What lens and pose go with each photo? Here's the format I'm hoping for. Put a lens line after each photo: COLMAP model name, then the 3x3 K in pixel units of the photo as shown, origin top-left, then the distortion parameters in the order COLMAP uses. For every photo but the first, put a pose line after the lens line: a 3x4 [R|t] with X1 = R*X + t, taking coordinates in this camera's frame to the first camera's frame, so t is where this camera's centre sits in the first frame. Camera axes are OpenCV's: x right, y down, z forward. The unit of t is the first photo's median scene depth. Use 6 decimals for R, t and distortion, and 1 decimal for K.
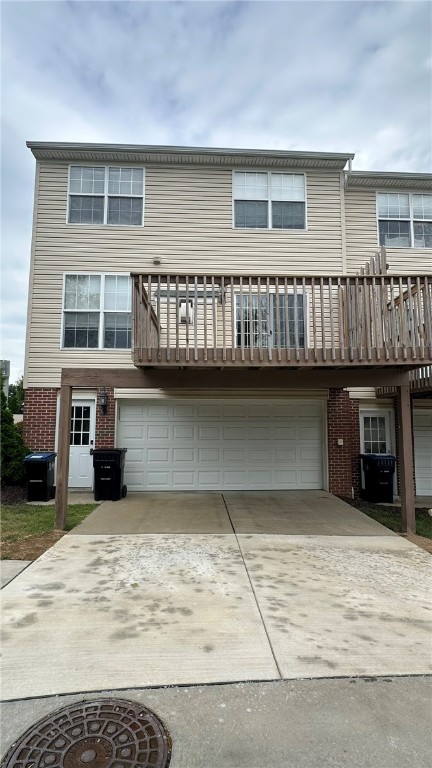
lens RADIAL K [[372.4, 0, 216.1], [0, 372.4, 382.5], [0, 0, 1]] dist [0.001850, 0.000076]
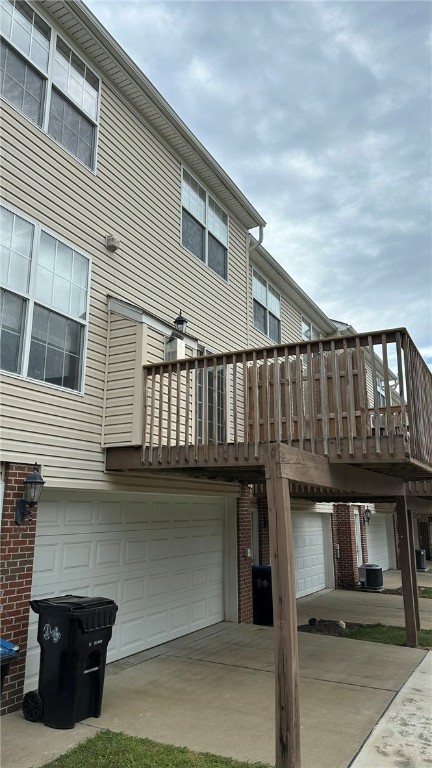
lens RADIAL K [[530.3, 0, 215.9], [0, 530.3, 385.7], [0, 0, 1]] dist [0.077115, -0.006203]
pose [[0.521619, 0.197666, 0.829965, -0.728232], [-0.088885, 0.980088, -0.177558, 0.017239], [-0.848536, 0.018846, 0.528802, 0.439960]]
